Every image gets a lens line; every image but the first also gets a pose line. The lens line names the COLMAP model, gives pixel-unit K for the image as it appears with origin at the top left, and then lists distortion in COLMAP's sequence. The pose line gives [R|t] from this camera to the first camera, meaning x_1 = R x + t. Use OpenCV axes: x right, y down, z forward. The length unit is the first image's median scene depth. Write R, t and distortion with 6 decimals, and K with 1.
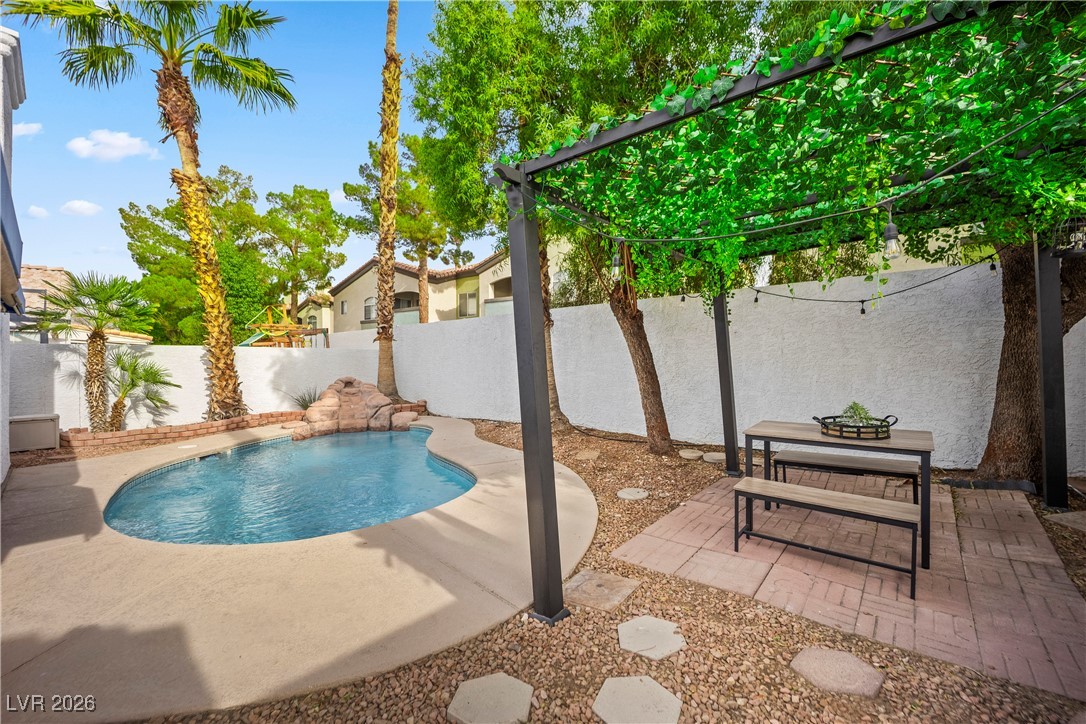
lens RADIAL K [[443.1, 0, 544.1], [0, 443.1, 360.4], [0, 0, 1]] dist [-0.022377, 0.000295]
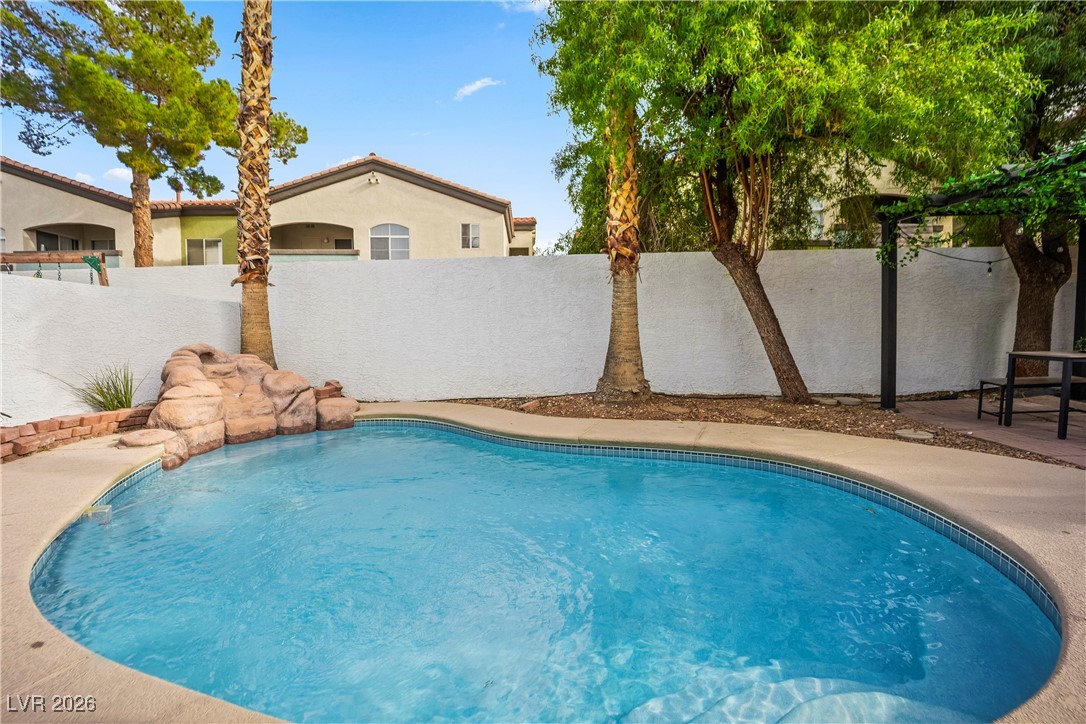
lens RADIAL K [[446.2, 0, 558.2], [0, 446.2, 354.1], [0, 0, 1]] dist [-0.019313, 0.000198]
pose [[0.788519, -0.016202, 0.614798, -0.714288], [0.004571, 0.999780, 0.020485, 0.068638], [-0.614994, -0.013342, 0.788419, 0.505204]]
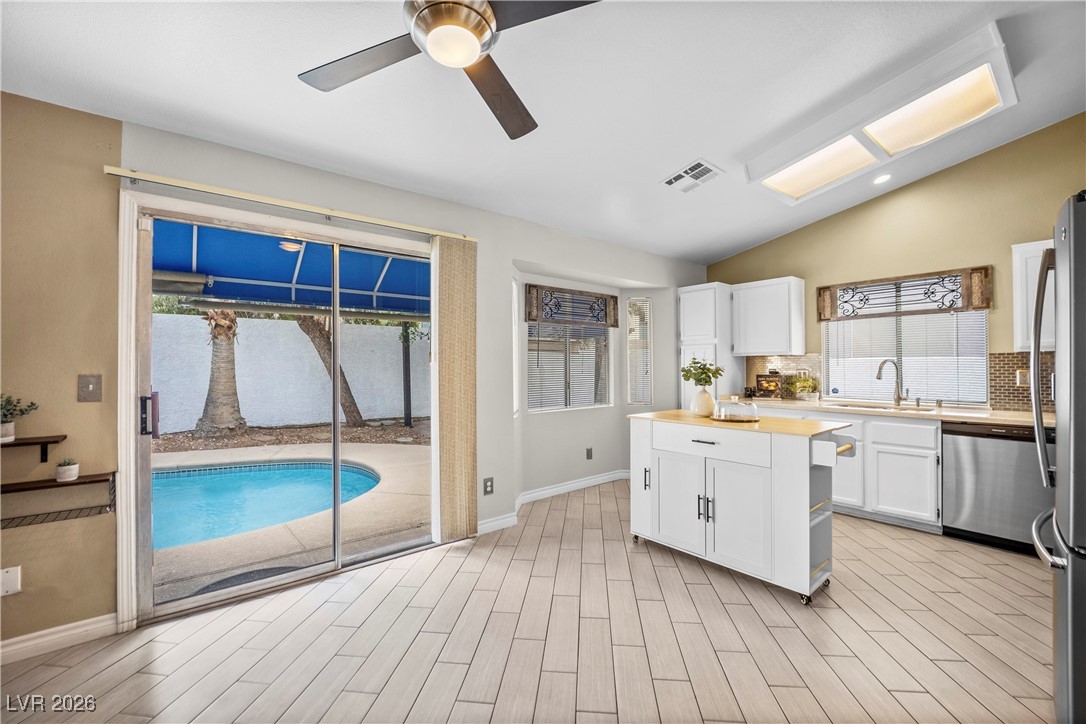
lens RADIAL K [[439.5, 0, 543.0], [0, 439.5, 362.0], [0, 0, 1]] dist [-0.024706, -0.000008]
pose [[0.163846, 0.011597, 0.986418, -1.062863], [-0.004277, 0.999930, -0.011046, -0.005068], [-0.986477, -0.002409, 0.163884, 0.090590]]
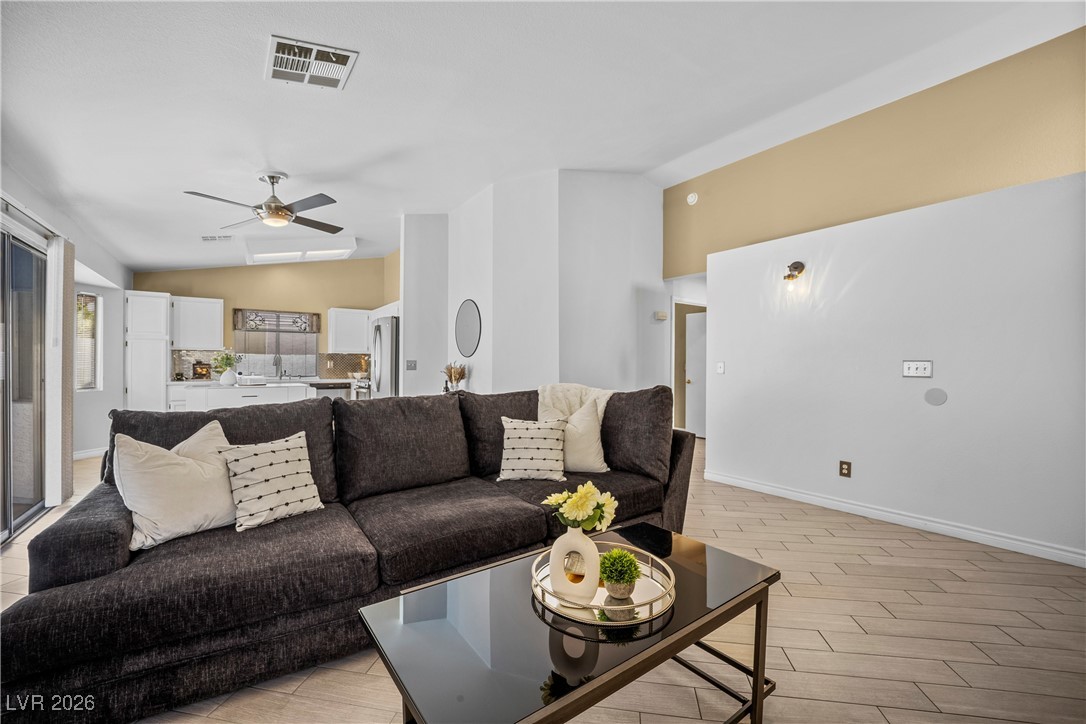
lens RADIAL K [[443.1, 0, 544.1], [0, 443.1, 360.4], [0, 0, 1]] dist [-0.022377, 0.000295]
pose [[-0.973481, -0.000100, 0.228769, -1.324904], [-0.004238, 0.999836, -0.017598, 0.013820], [-0.228730, -0.018101, -0.973322, 0.666969]]
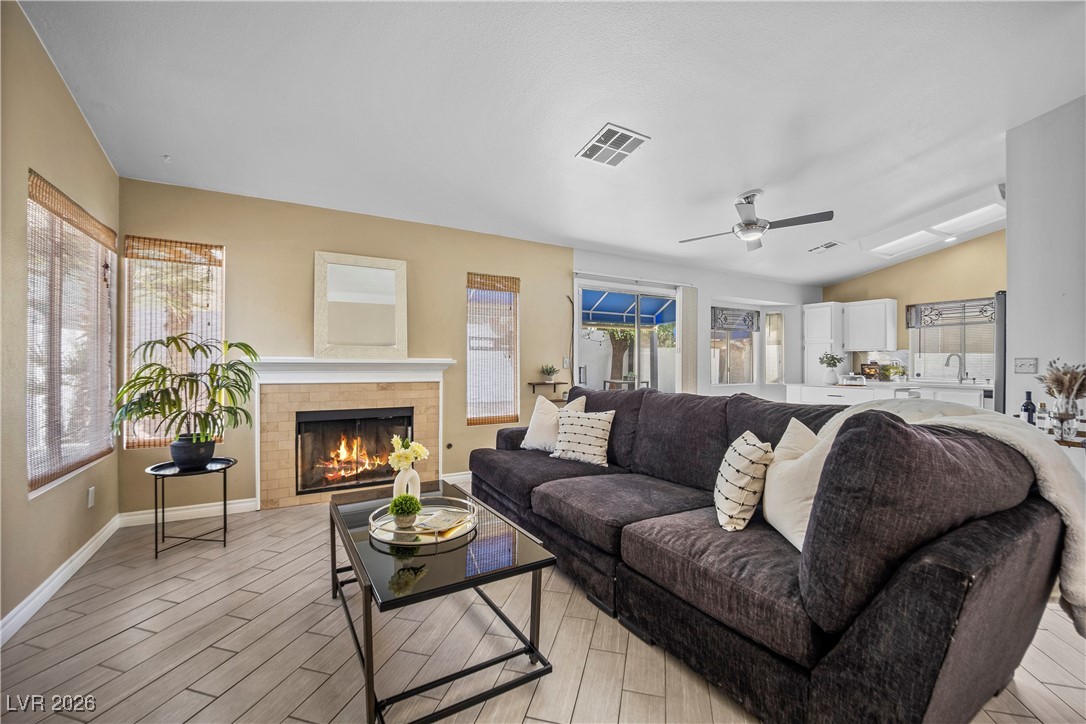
lens RADIAL K [[443.1, 0, 544.1], [0, 443.1, 360.4], [0, 0, 1]] dist [-0.022377, 0.000295]
pose [[0.313118, 0.008284, 0.949678, -1.564552], [-0.011846, 0.999918, -0.004817, 0.012539], [-0.949640, -0.009741, 0.313190, 0.265282]]
